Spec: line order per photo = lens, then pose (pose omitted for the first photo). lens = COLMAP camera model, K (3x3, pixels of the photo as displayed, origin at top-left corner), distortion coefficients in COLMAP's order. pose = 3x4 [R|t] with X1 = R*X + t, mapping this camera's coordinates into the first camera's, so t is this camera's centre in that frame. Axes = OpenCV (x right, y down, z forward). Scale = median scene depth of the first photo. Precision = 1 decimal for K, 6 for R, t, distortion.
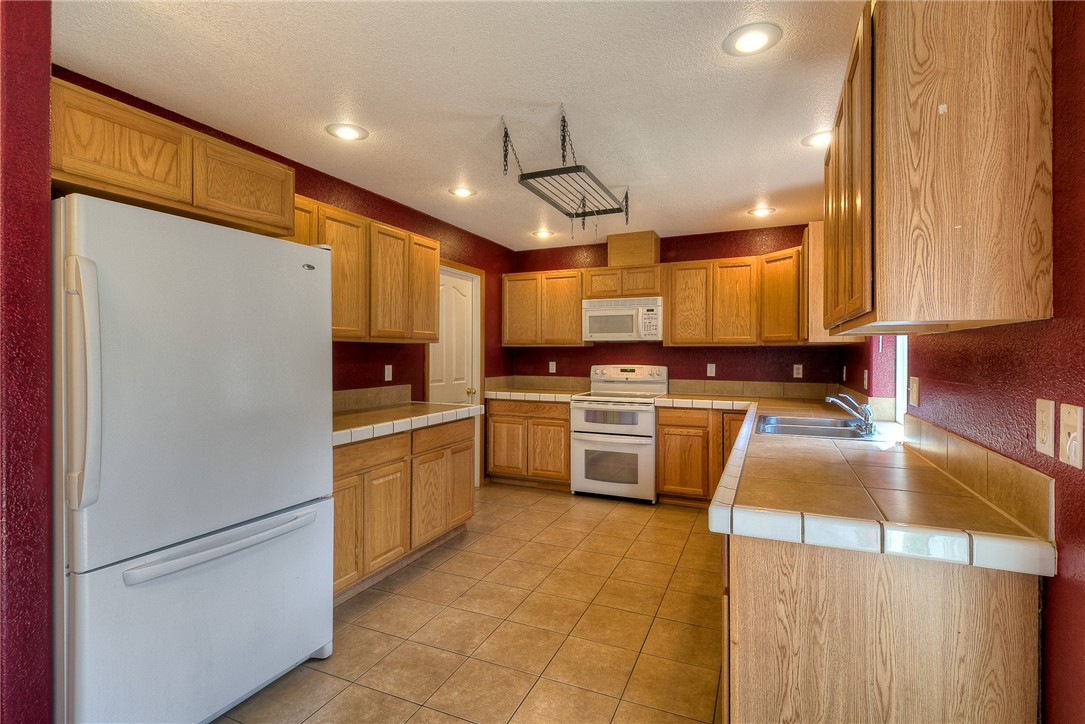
lens RADIAL K [[512.9, 0, 537.5], [0, 512.9, 361.3], [0, 0, 1]] dist [0.002746, -0.006472]
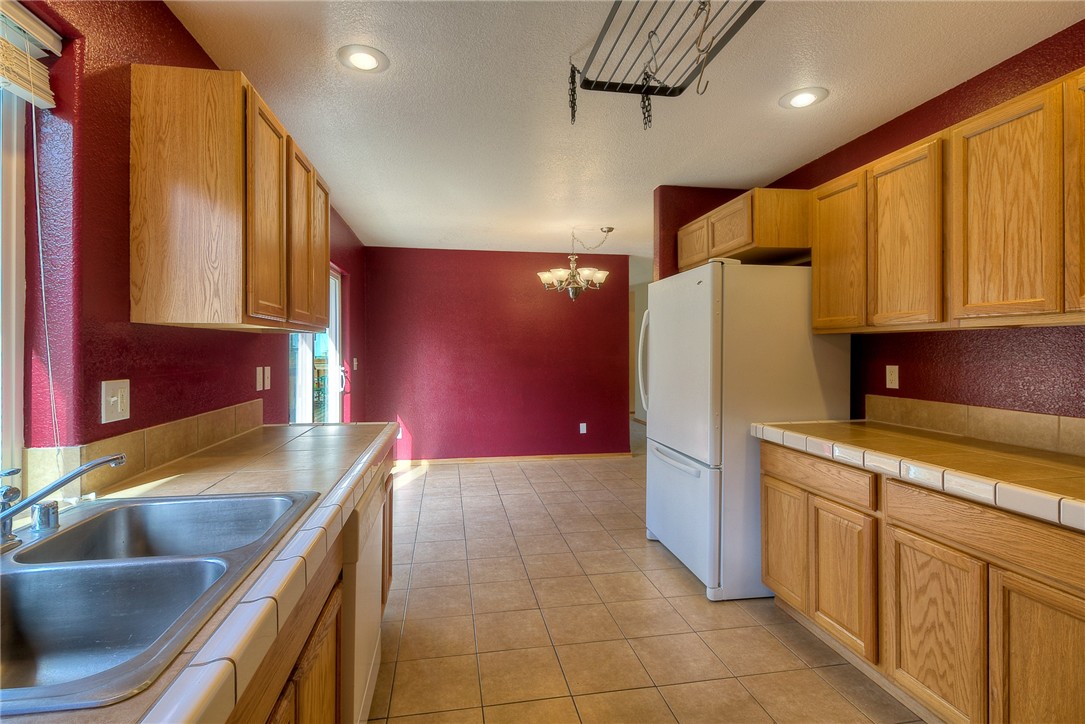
lens RADIAL K [[512.9, 0, 538.8], [0, 512.9, 351.3], [0, 0, 1]] dist [0.002746, -0.006472]
pose [[-0.829688, 0.002572, -0.558222, 0.462317], [-0.009607, 0.999776, 0.018884, -0.020086], [0.558145, 0.021030, -0.829477, 1.363899]]
